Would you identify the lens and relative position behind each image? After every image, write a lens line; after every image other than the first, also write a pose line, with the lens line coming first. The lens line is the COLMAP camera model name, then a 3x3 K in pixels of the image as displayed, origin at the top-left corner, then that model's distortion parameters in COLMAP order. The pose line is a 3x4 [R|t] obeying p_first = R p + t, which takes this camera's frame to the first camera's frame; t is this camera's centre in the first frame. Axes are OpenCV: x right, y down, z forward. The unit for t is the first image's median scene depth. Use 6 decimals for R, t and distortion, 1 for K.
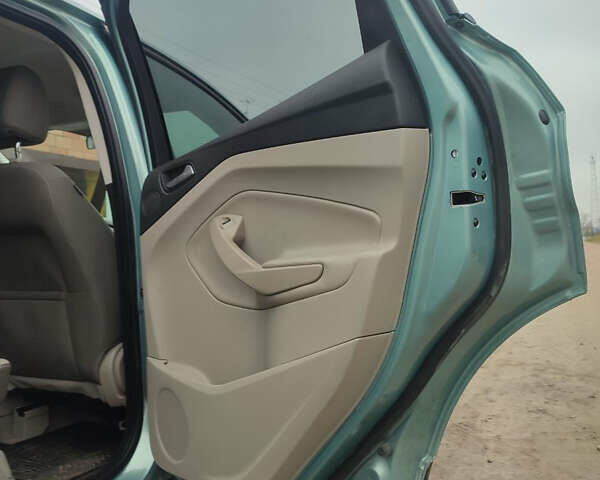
lens RADIAL K [[550.2, 0, 300.0], [0, 550.2, 240.0], [0, 0, 1]] dist [0.007776, 0.005258]
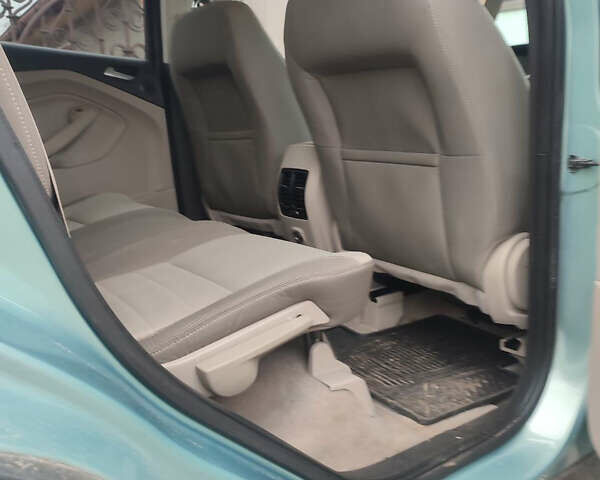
lens RADIAL K [[550.2, 0, 300.0], [0, 550.2, 240.0], [0, 0, 1]] dist [0.007776, 0.005258]
pose [[0.844187, 0.107453, -0.525169, -0.200646], [0.025232, 0.970652, 0.239160, 0.029412], [0.535455, -0.215147, 0.816701, 0.327686]]
